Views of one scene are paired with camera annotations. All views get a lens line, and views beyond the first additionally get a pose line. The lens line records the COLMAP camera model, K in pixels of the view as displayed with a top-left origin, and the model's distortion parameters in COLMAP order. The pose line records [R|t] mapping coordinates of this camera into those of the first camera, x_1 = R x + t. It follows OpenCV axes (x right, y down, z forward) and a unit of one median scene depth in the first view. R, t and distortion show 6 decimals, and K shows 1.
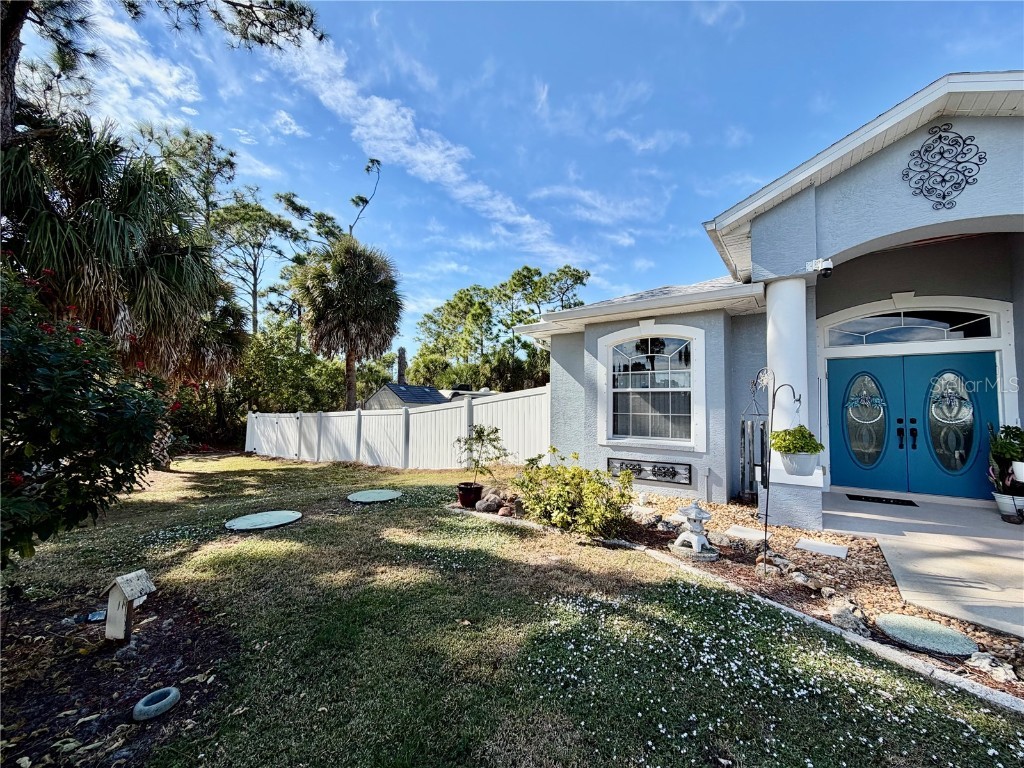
lens RADIAL K [[407.6, 0, 513.7], [0, 407.6, 382.0], [0, 0, 1]] dist [-0.002341, 0.000102]
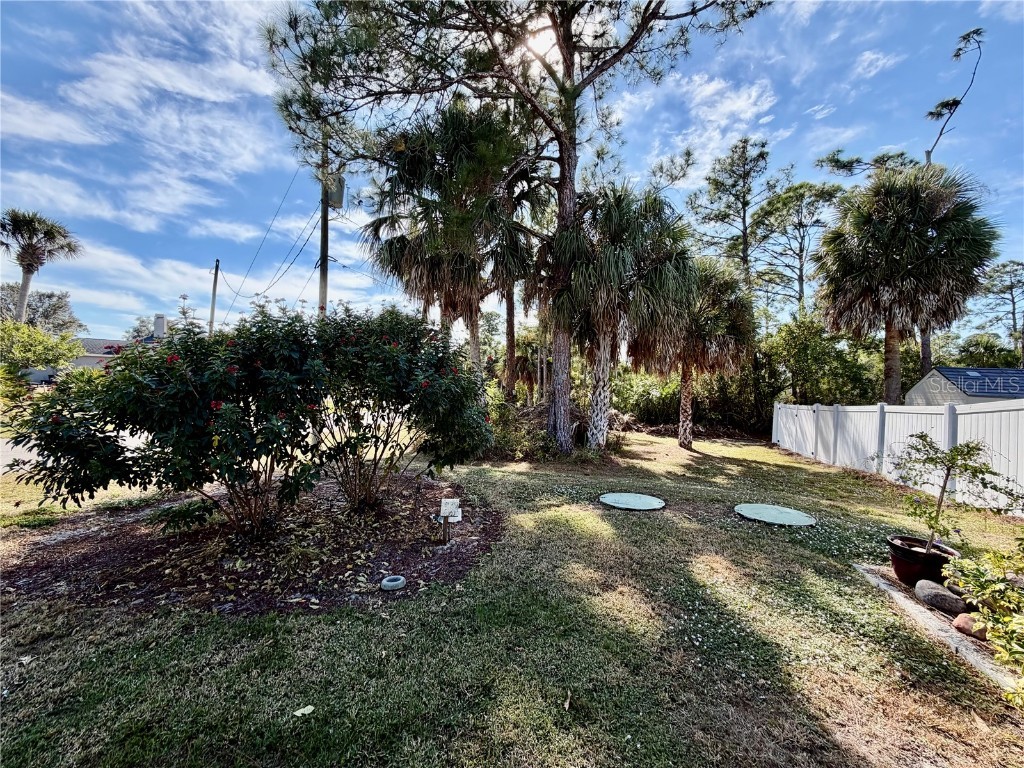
lens RADIAL K [[407.6, 0, 513.7], [0, 407.6, 382.0], [0, 0, 1]] dist [-0.002341, 0.000102]
pose [[0.316716, -0.007680, -0.948489, 0.219866], [0.027692, 0.999616, 0.001152, 0.019489], [0.948116, -0.026630, 0.316807, 0.306576]]
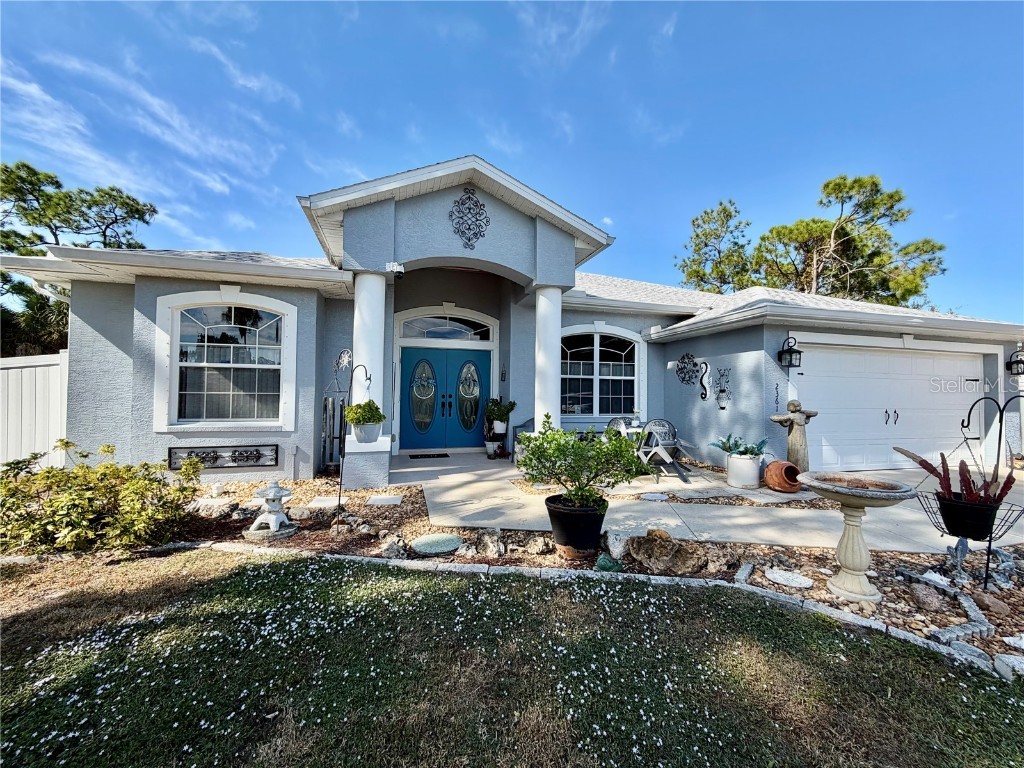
lens RADIAL K [[407.6, 0, 513.7], [0, 407.6, 382.0], [0, 0, 1]] dist [-0.002341, 0.000102]
pose [[0.614696, 0.013581, 0.788647, 0.017850], [-0.051979, 0.998376, 0.023321, 0.003090], [-0.787050, -0.055328, 0.614403, -0.028627]]
